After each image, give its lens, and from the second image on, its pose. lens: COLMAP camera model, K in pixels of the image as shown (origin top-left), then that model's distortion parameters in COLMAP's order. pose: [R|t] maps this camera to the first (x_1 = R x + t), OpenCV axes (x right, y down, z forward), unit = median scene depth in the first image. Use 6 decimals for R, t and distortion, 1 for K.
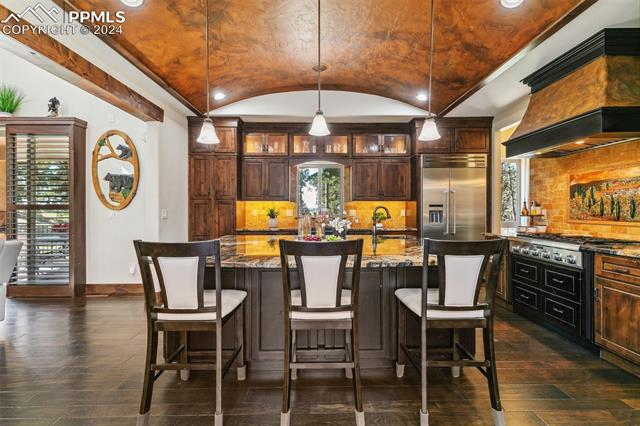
lens RADIAL K [[286.6, 0, 320.6], [0, 286.6, 210.7], [0, 0, 1]] dist [0.006573, -0.001732]
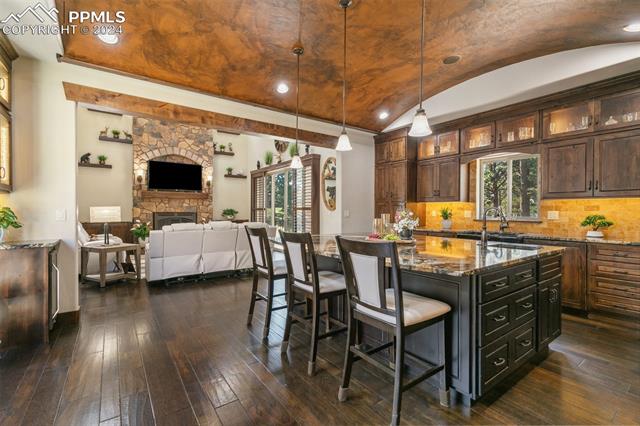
lens RADIAL K [[286.6, 0, 322.8], [0, 286.6, 213.7], [0, 0, 1]] dist [0.006573, -0.001732]
pose [[0.579898, 0.010473, -0.814621, 0.536444], [-0.003830, 0.999941, 0.010129, -0.001890], [0.814680, -0.002754, 0.579905, 0.114704]]
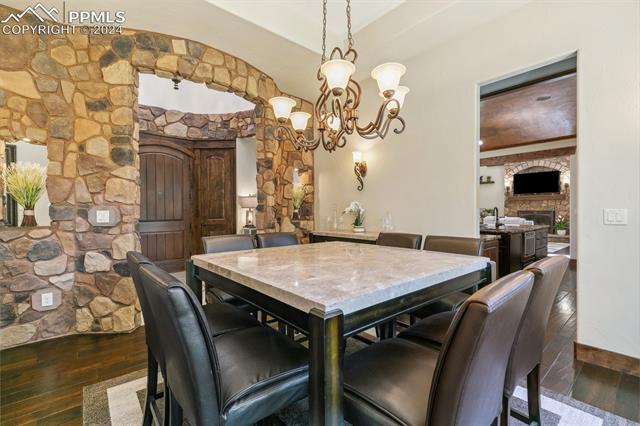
lens RADIAL K [[286.6, 0, 320.1], [0, 286.6, 212.0], [0, 0, 1]] dist [0.006573, -0.001732]
pose [[-0.771562, 0.010102, -0.636074, 1.624751], [0.007482, 0.999949, 0.006805, -0.010408], [0.636110, 0.000491, -0.771598, 1.396132]]
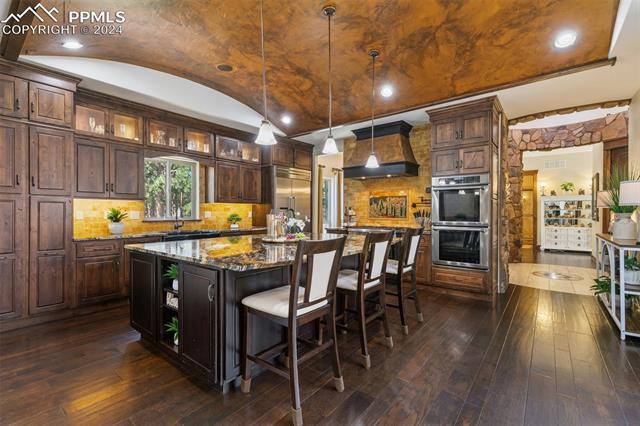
lens RADIAL K [[286.6, 0, 321.4], [0, 286.6, 213.3], [0, 0, 1]] dist [0.006573, -0.001732]
pose [[0.630277, -0.002165, 0.776367, -0.578090], [-0.000529, 0.999995, 0.003218, -0.000046], [-0.776370, -0.002438, 0.630273, 0.122127]]
